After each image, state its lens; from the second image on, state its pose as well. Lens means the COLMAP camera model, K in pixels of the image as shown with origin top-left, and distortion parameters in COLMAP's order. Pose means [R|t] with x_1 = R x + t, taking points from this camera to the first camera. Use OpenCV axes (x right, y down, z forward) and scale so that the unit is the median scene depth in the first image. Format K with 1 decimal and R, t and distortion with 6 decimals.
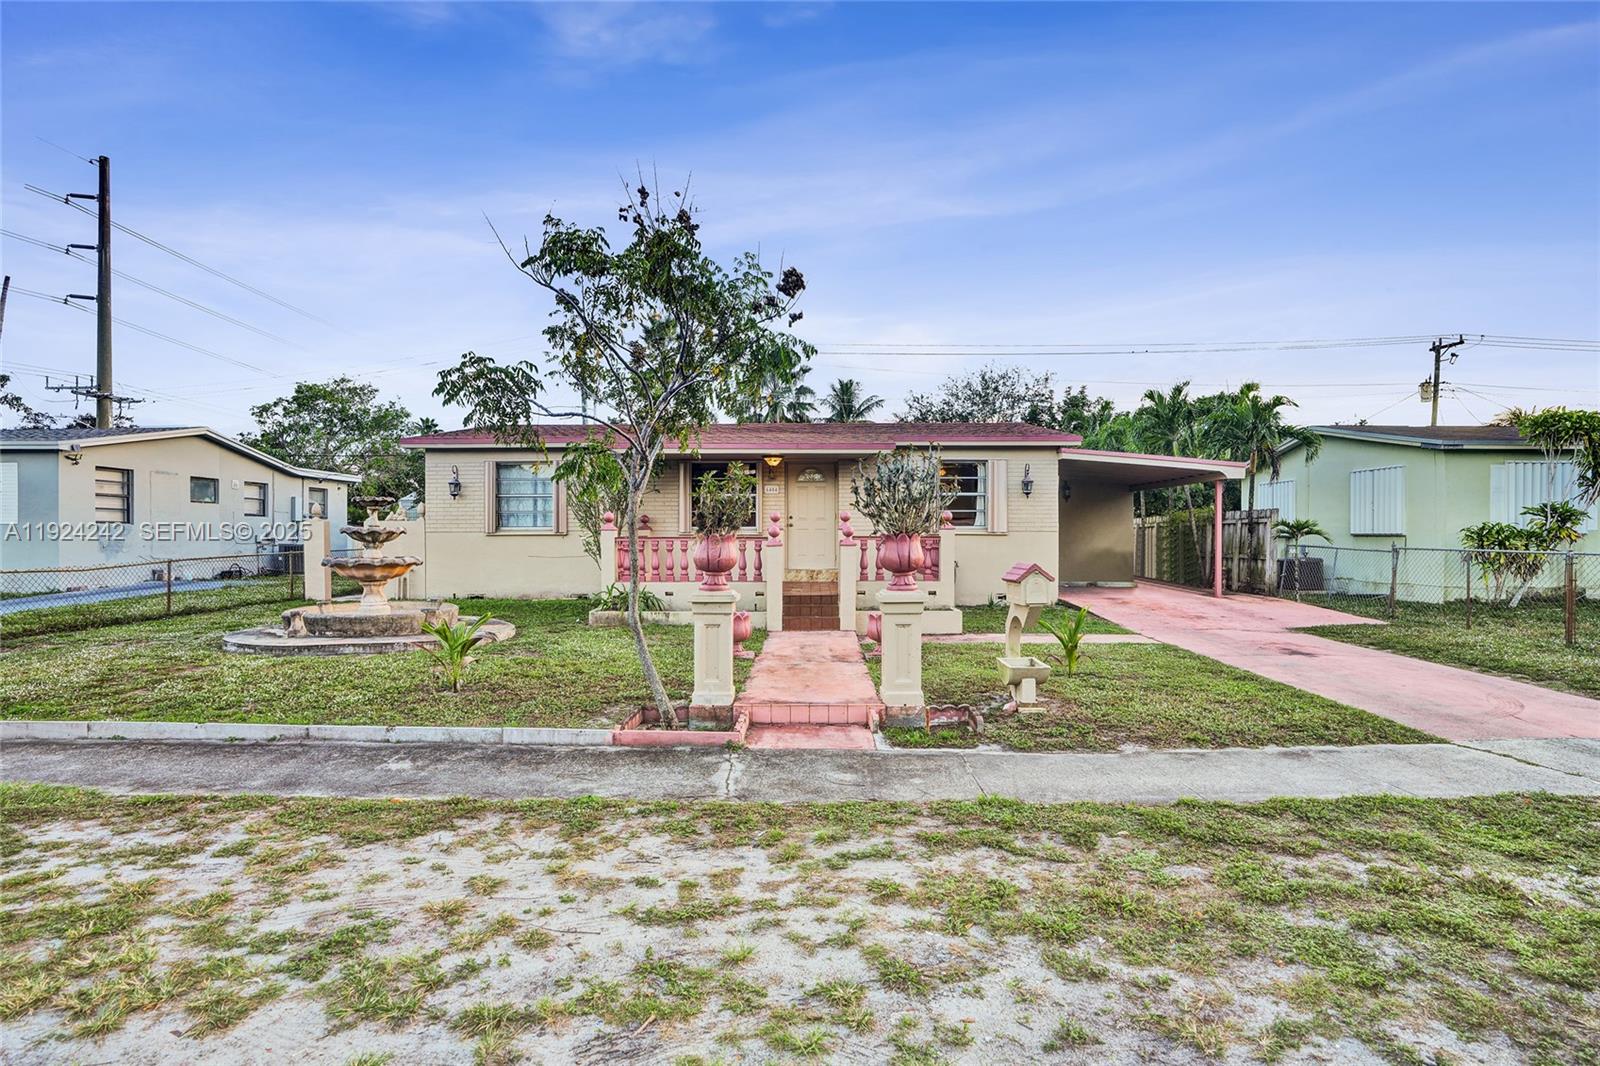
lens RADIAL K [[760.3, 0, 843.3], [0, 760.3, 516.0], [0, 0, 1]] dist [-0.064947, 0.021947]
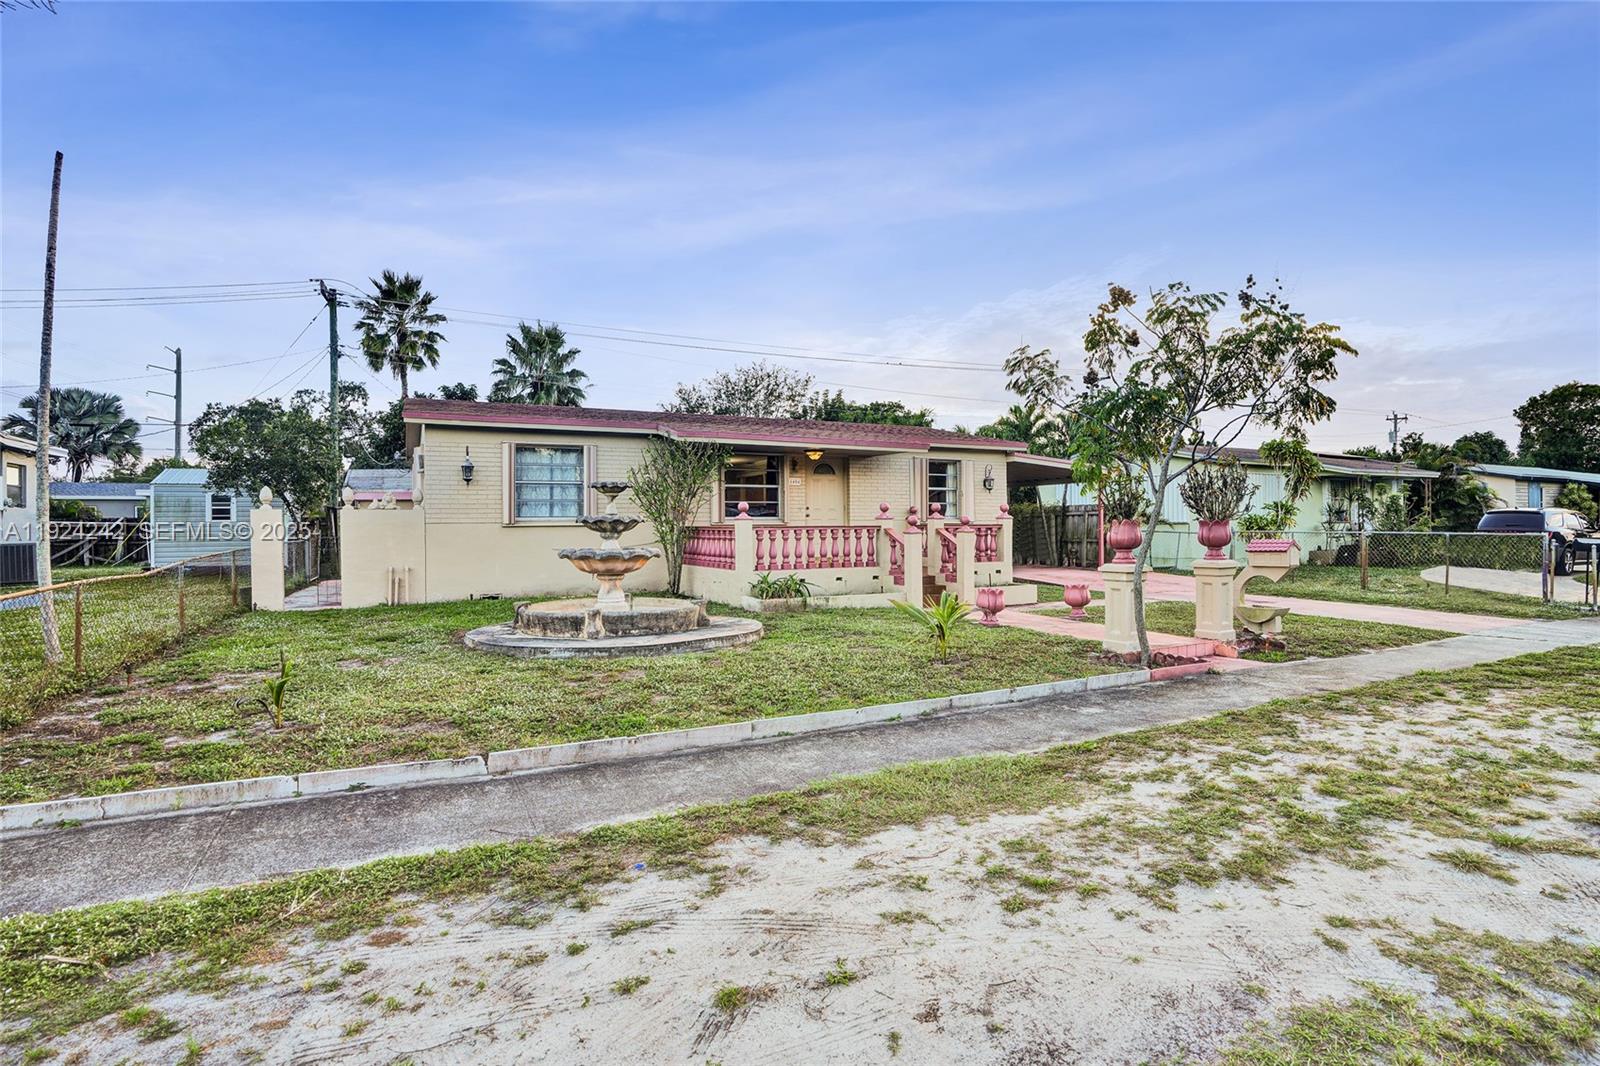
lens RADIAL K [[760.3, 0, 843.3], [0, 760.3, 516.0], [0, 0, 1]] dist [-0.064947, 0.021947]
pose [[0.893284, 0.000684, 0.449492, -0.645909], [-0.004982, 0.999952, 0.008379, 0.004688], [-0.449465, -0.009724, 0.893245, 0.036823]]
